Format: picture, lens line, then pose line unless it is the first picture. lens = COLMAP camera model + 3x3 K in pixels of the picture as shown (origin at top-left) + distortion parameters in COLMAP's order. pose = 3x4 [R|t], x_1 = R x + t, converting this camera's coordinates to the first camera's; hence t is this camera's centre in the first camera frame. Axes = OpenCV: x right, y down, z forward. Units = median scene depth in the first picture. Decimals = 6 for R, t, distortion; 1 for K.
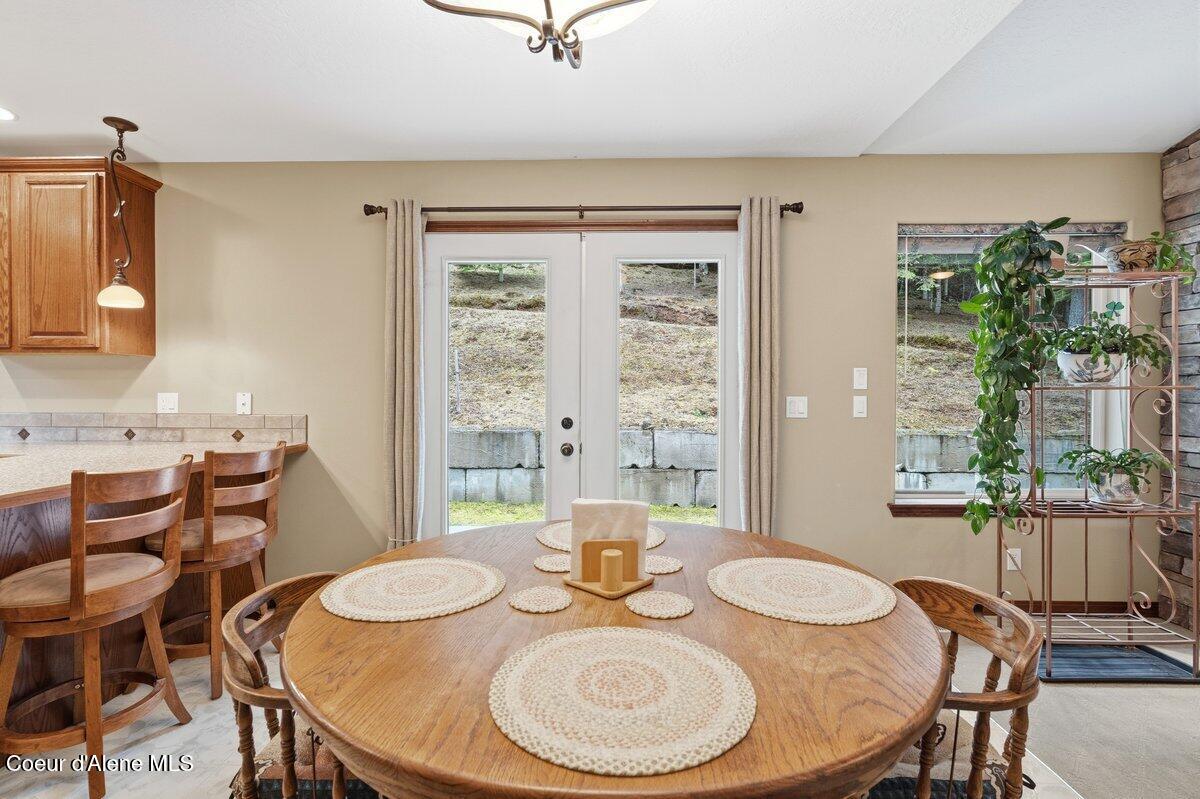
lens RADIAL K [[551.4, 0, 600.9], [0, 551.4, 395.2], [0, 0, 1]] dist [-0.007573, 0.002923]
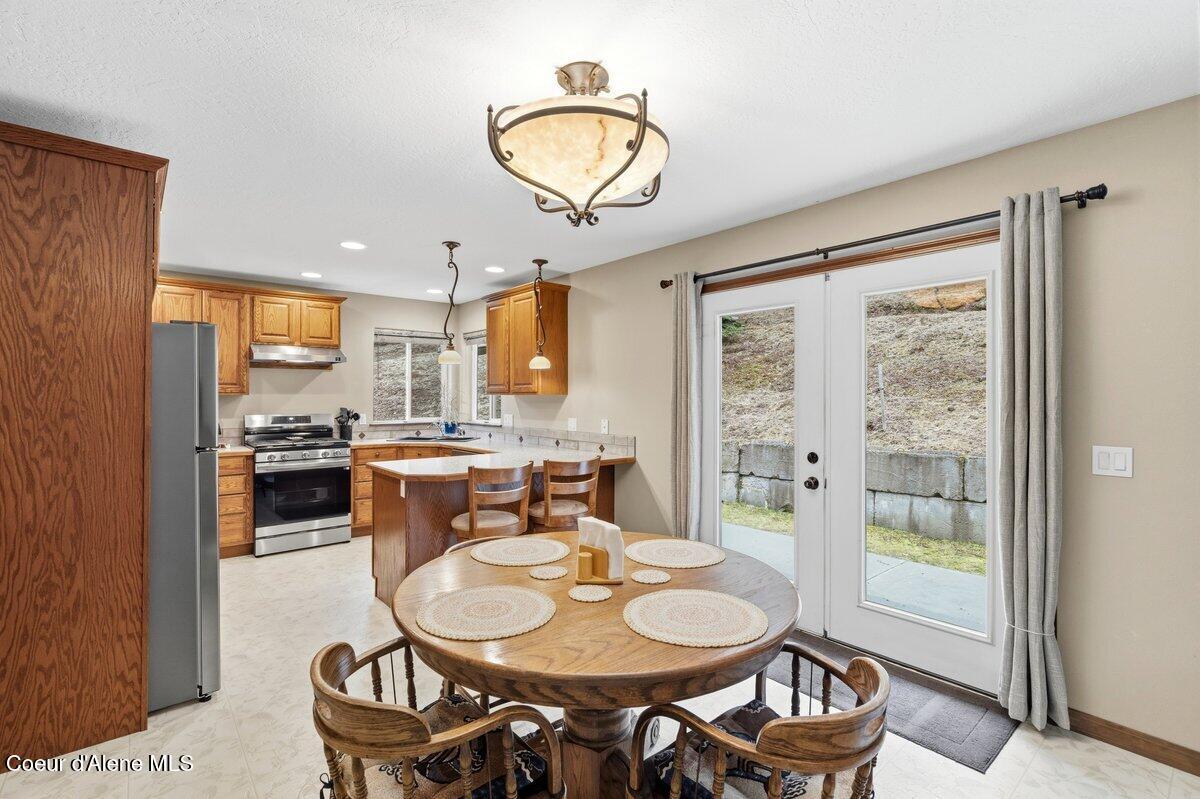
lens RADIAL K [[551.4, 0, 593.8], [0, 551.4, 396.5], [0, 0, 1]] dist [-0.007573, 0.002923]
pose [[0.658954, -0.003224, -0.752176, 0.464130], [-0.006758, 0.999925, -0.010207, -0.053120], [0.752153, 0.011809, 0.658883, 0.003932]]
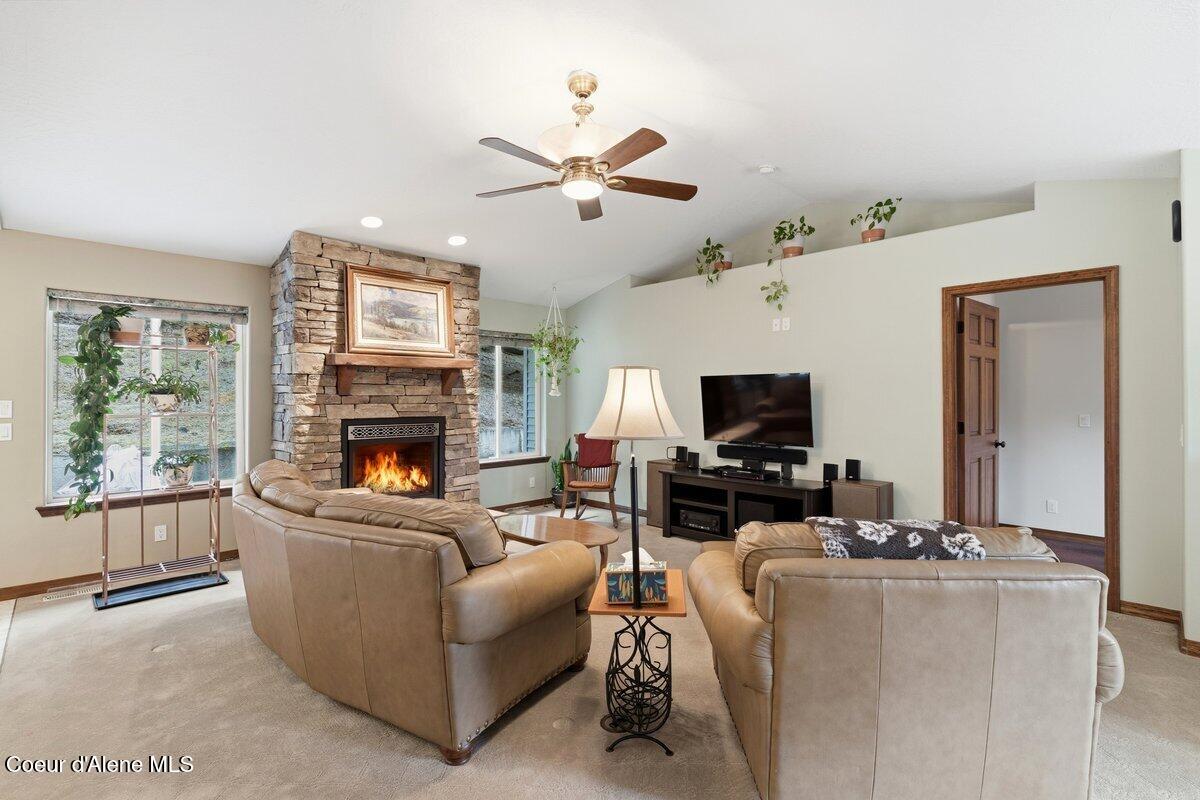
lens RADIAL K [[551.4, 0, 599.5], [0, 551.4, 395.0], [0, 0, 1]] dist [-0.007573, 0.002923]
pose [[0.700268, -0.002324, 0.713876, 0.531460], [0.013334, 0.999863, -0.009825, -0.032587], [-0.713755, 0.016399, 0.700203, -0.823142]]
